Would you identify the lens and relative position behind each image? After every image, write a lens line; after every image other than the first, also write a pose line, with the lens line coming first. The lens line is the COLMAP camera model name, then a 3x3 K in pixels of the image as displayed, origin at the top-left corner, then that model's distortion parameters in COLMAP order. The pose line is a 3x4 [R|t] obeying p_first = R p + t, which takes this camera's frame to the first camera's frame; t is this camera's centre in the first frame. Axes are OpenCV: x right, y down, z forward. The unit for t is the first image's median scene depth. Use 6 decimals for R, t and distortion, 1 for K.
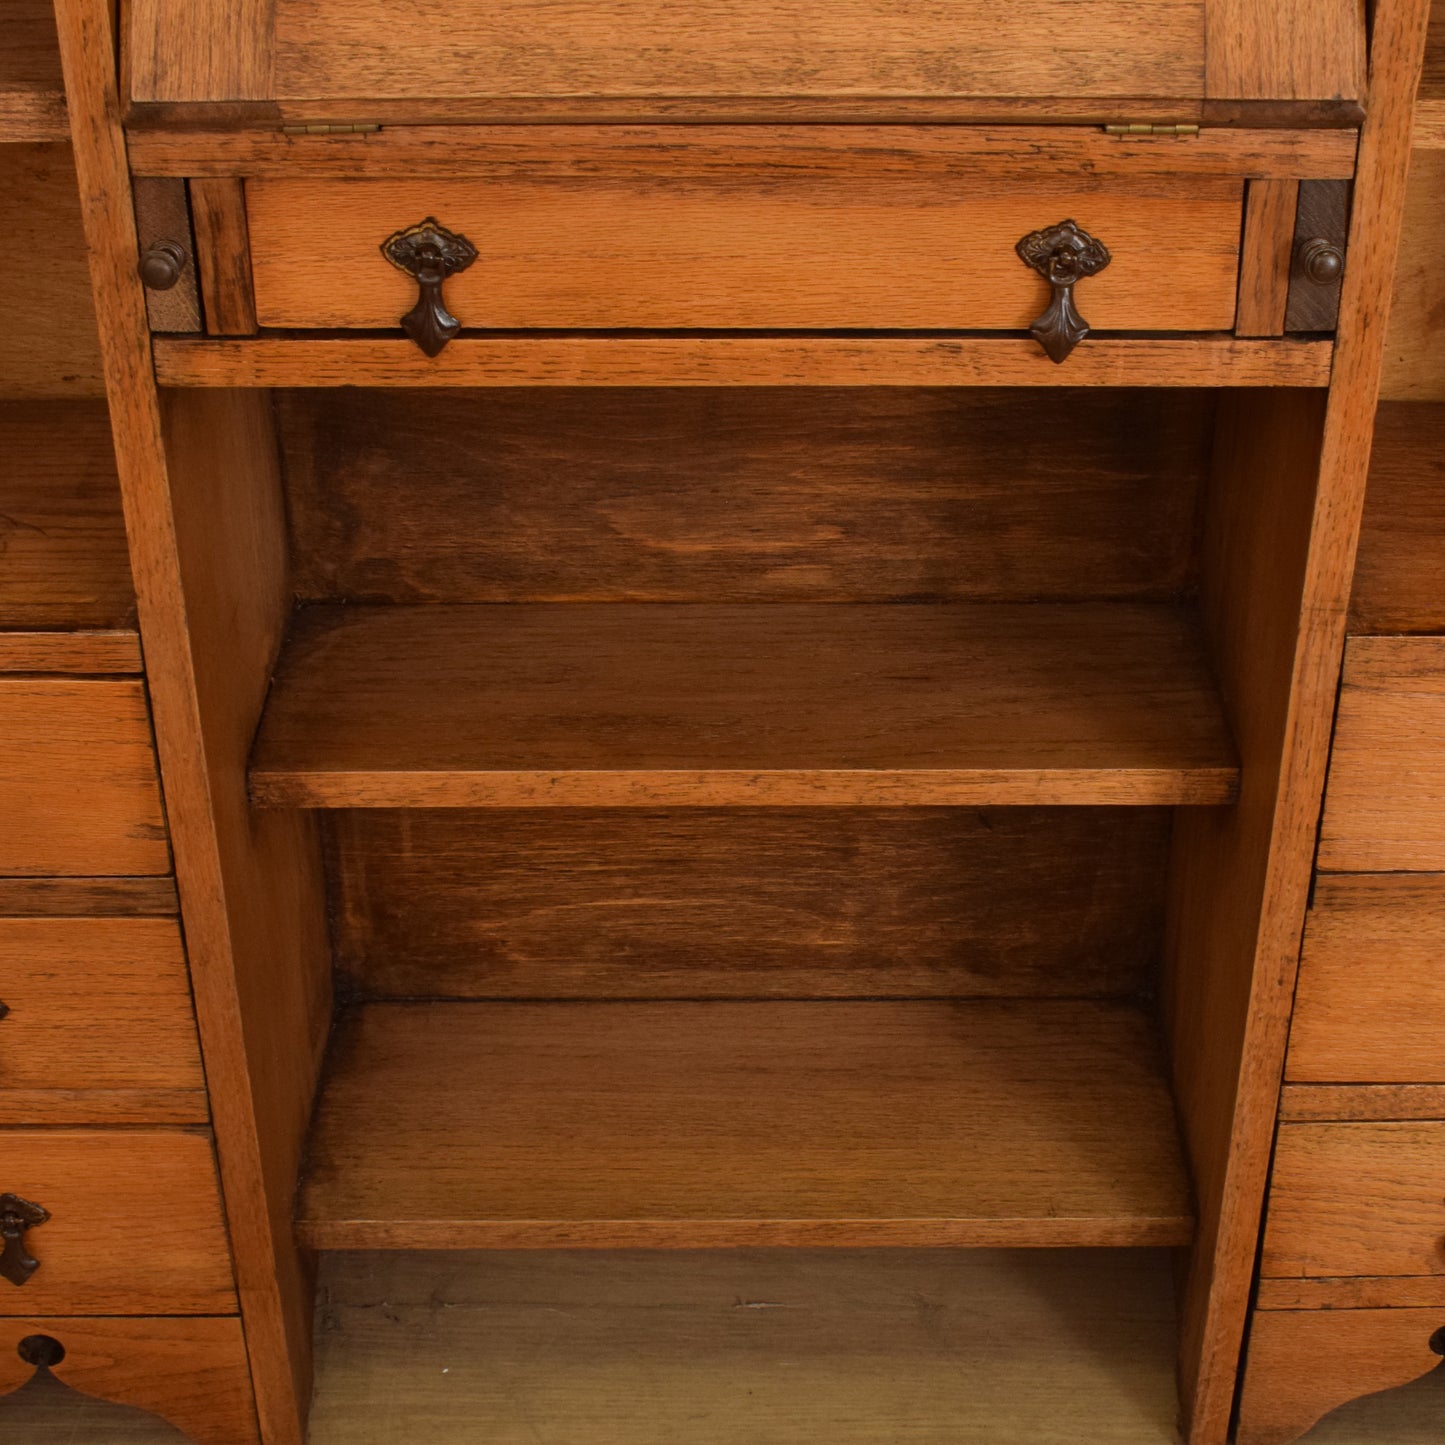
lens RADIAL K [[2626.8, 0, 810.5], [0, 2626.8, 748.2], [0, 0, 1]] dist [-0.070059, 0.000000]
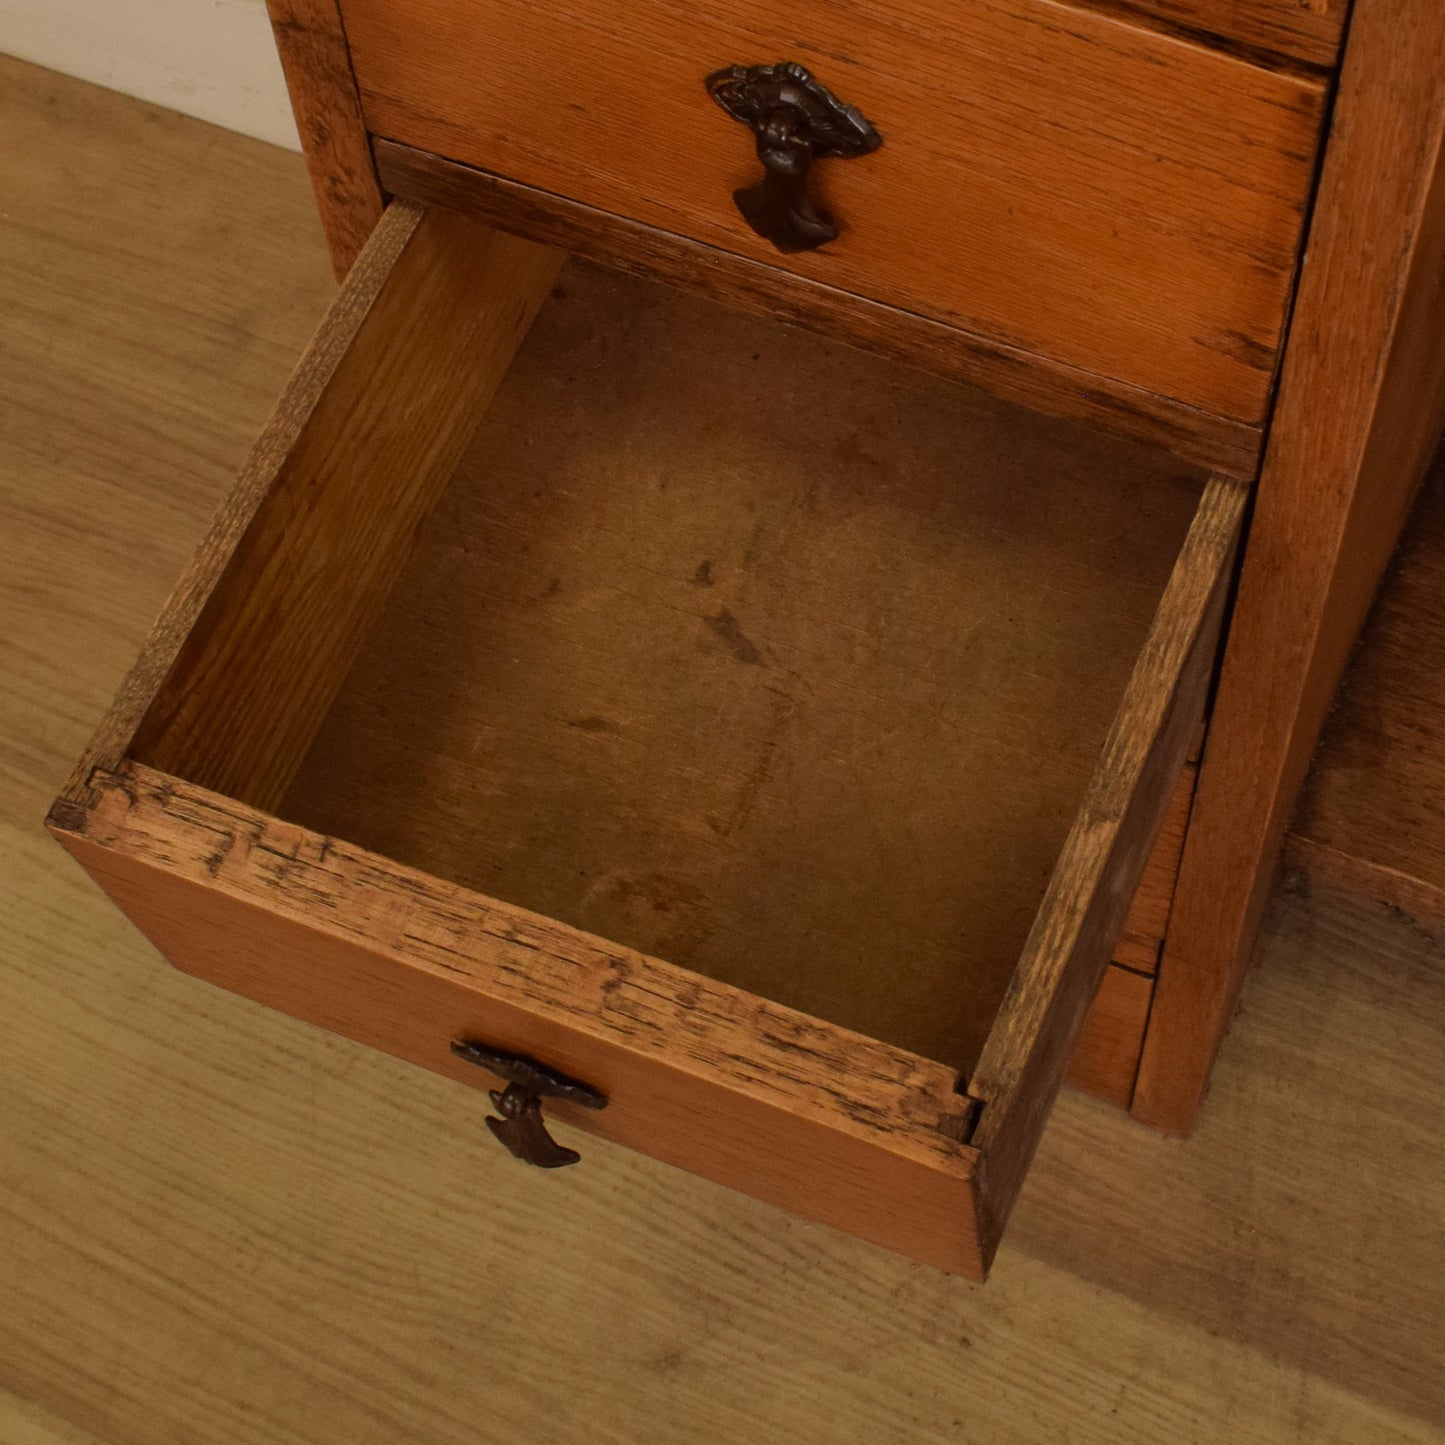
lens RADIAL K [[2797.1, 0, 825.4], [0, 2797.1, 667.0], [0, 0, 1]] dist [-0.072862, 0.000000]
pose [[0.906898, 0.346876, -0.239192, -0.183685], [-0.205796, 0.860019, 0.466921, -0.131356], [0.367673, -0.374225, 0.851335, 0.542428]]
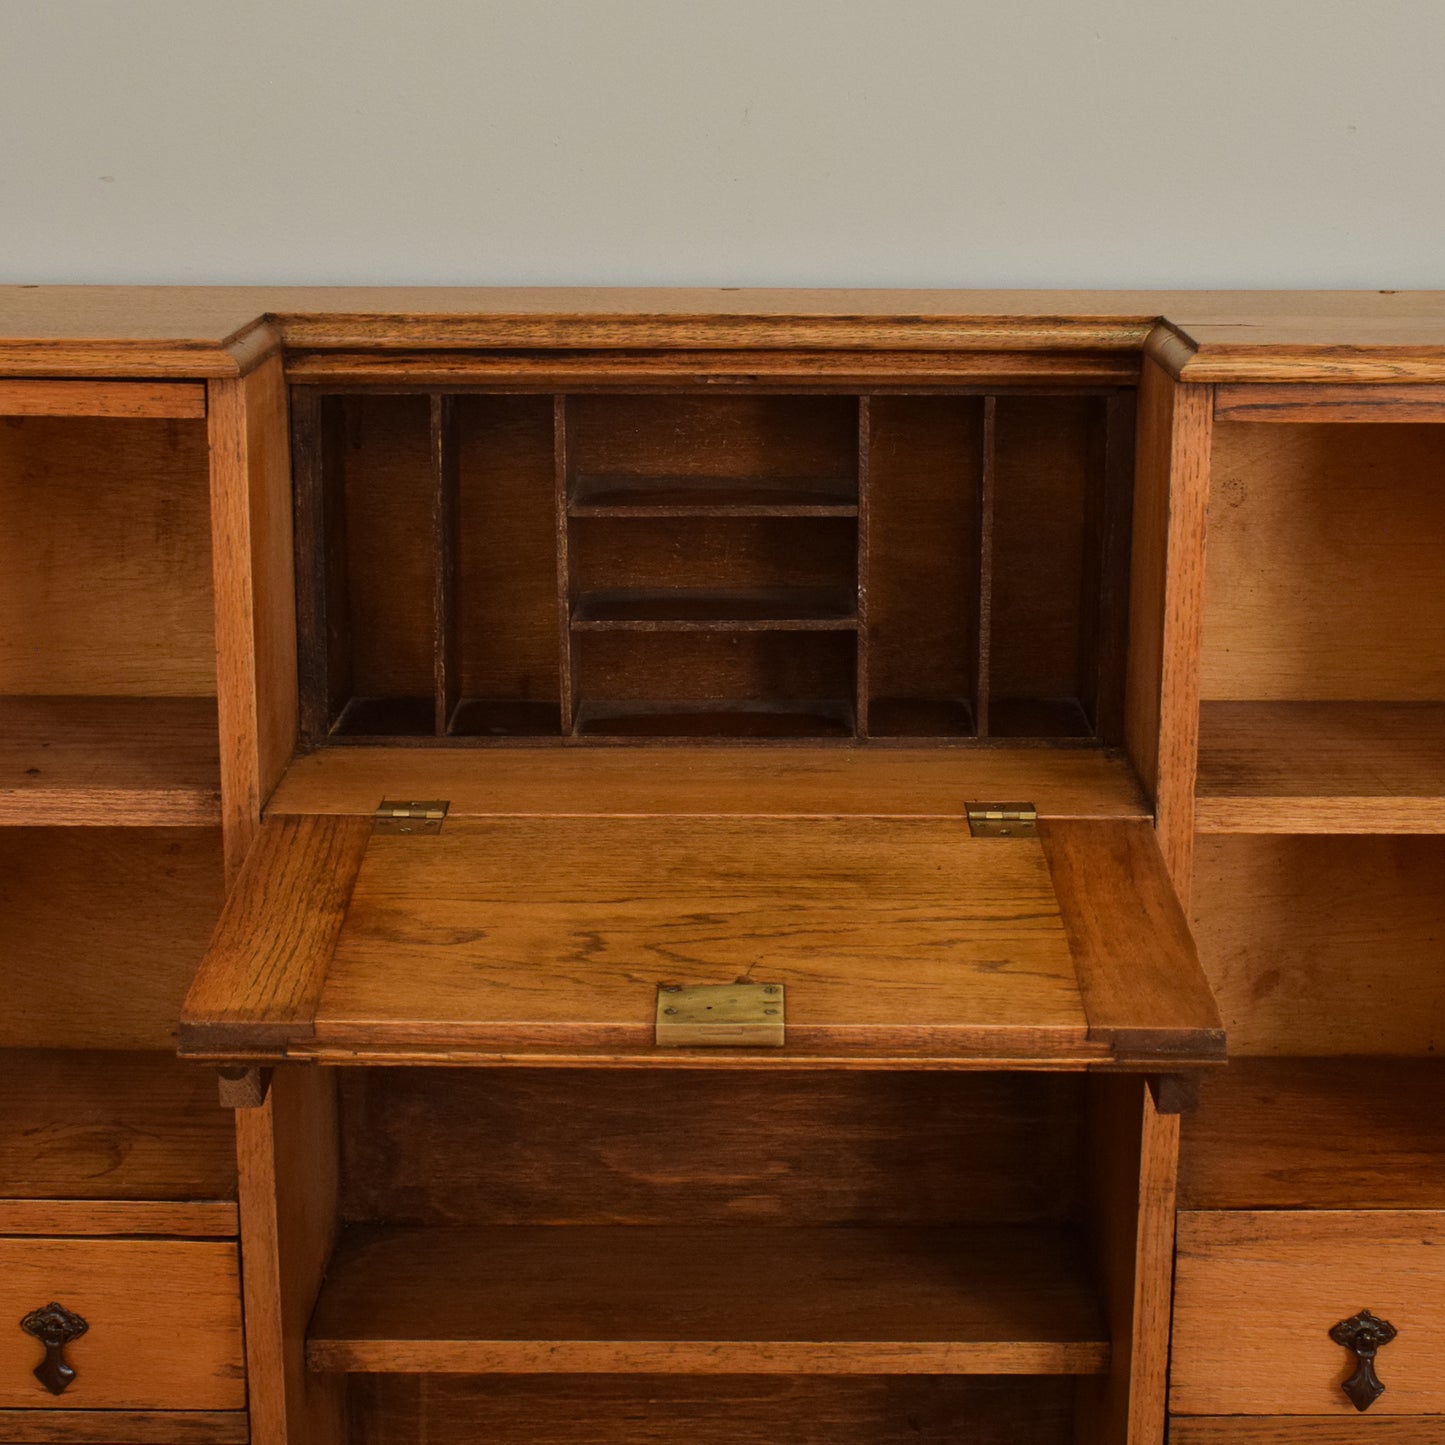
lens RADIAL K [[2797.1, 0, 735.0], [0, 2797.1, 720.7], [0, 0, 1]] dist [-0.072862, 0.000000]
pose [[0.999702, -0.001368, -0.024384, 0.021696], [-0.006466, 0.947982, -0.318259, 0.159210], [0.023551, 0.318322, 0.947690, -0.358278]]
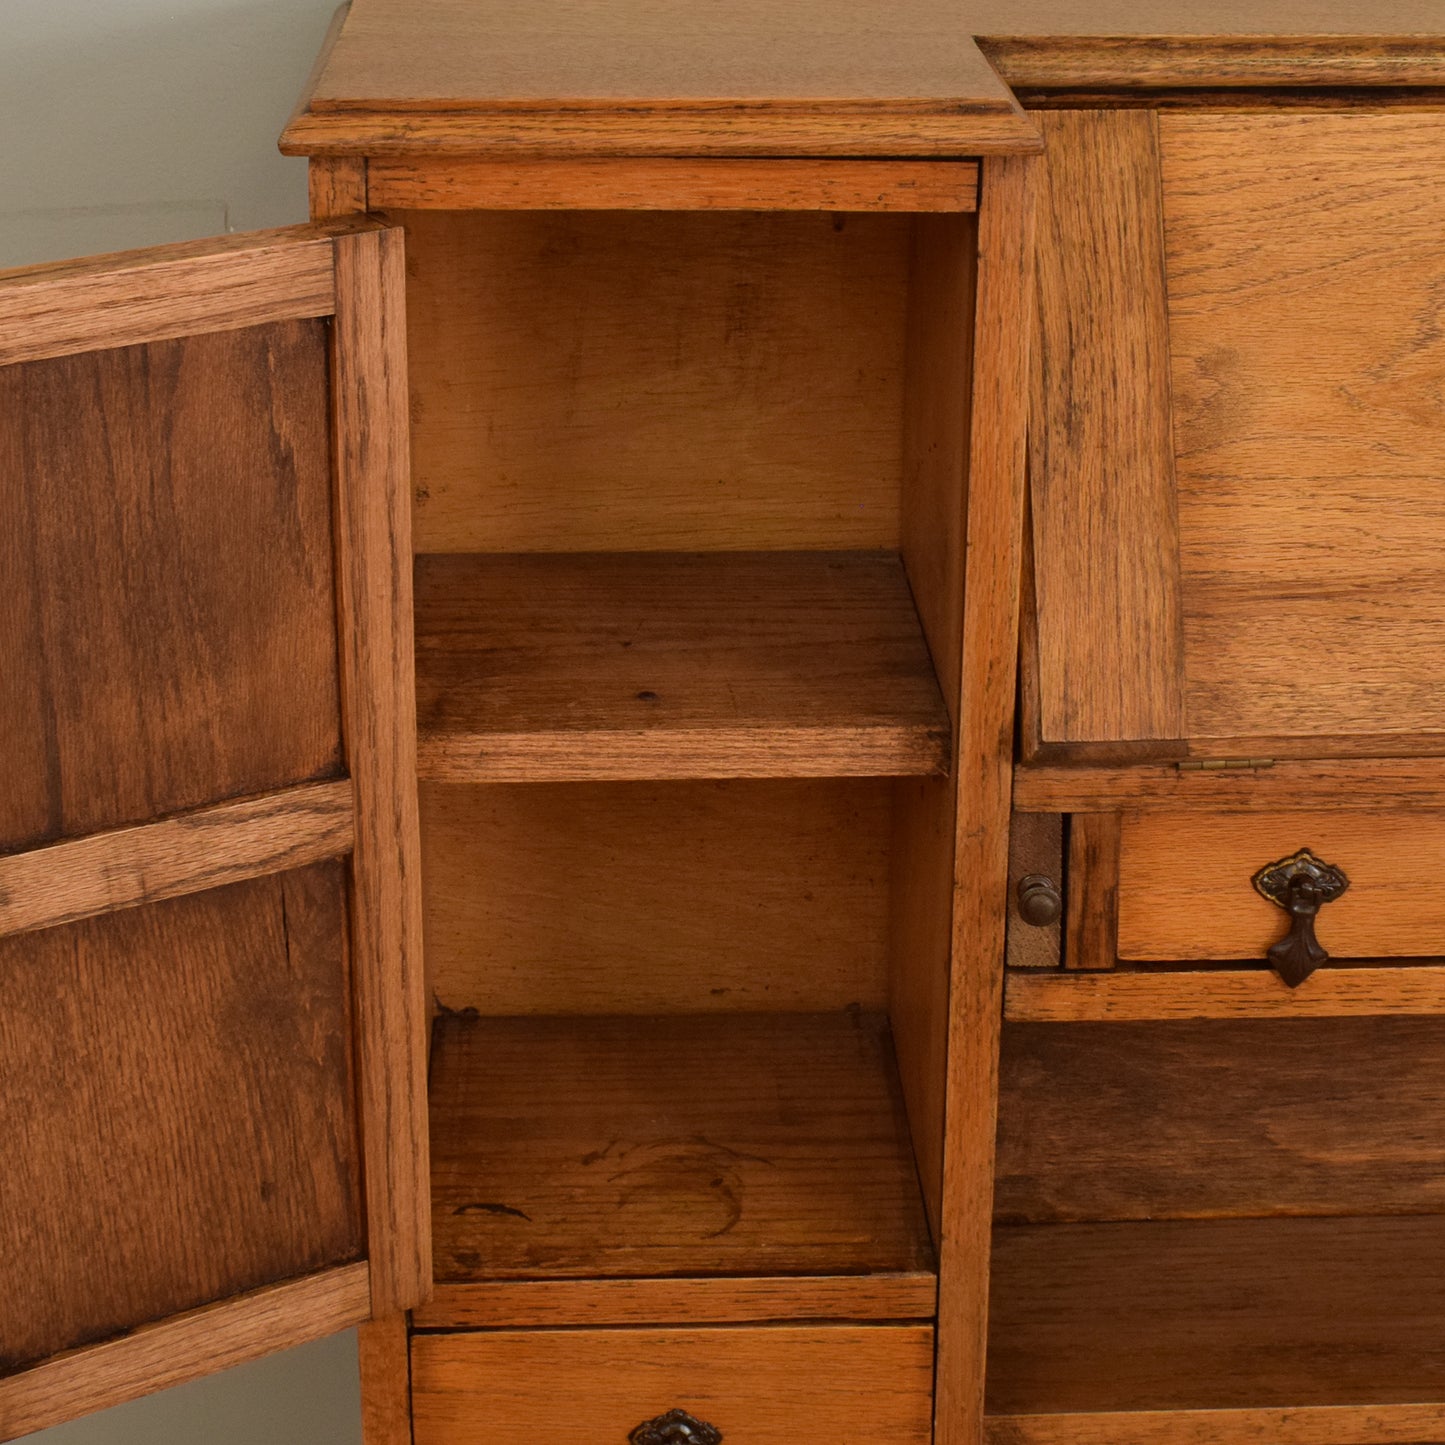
lens RADIAL K [[3084.6, 0, 684.7], [0, 3084.6, 718.9], [0, 0, 1]] dist [-0.067661, 0.000000]
pose [[0.999865, -0.016206, 0.002683, -0.332925], [0.016421, 0.981855, -0.188923, -0.031559], [0.000428, 0.188941, 0.981988, -0.126356]]
